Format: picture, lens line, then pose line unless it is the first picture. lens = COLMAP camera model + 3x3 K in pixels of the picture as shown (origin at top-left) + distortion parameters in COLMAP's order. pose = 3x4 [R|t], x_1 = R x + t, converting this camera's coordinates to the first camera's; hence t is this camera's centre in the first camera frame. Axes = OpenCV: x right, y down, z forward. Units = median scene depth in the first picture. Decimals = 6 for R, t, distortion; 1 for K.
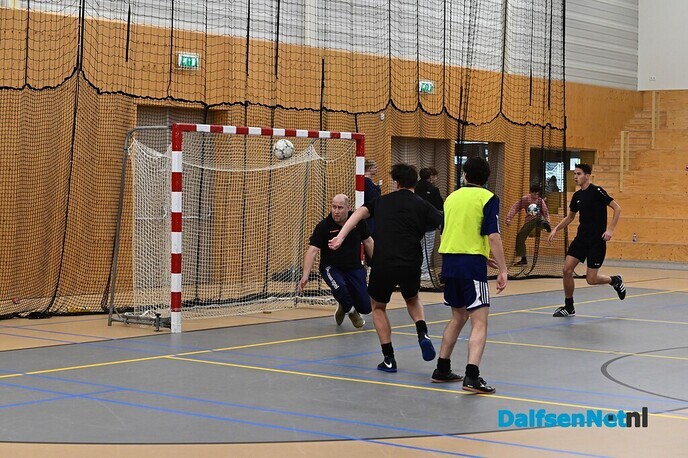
lens RADIAL K [[1382.7, 0, 344.0], [0, 1382.7, 229.0], [0, 0, 1]] dist [-0.156734, 0.105338]
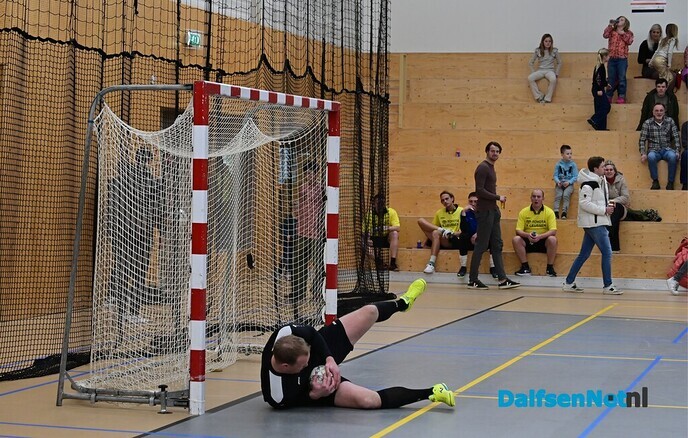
lens RADIAL K [[1685.4, 0, 344.0], [0, 1685.4, 219.0], [0, 0, 1]] dist [-0.111218, -0.656397]
pose [[0.932752, -0.006573, 0.360458, -0.333828], [0.007609, 0.999970, -0.001456, -0.012077], [-0.360437, 0.004101, 0.932774, 0.260682]]
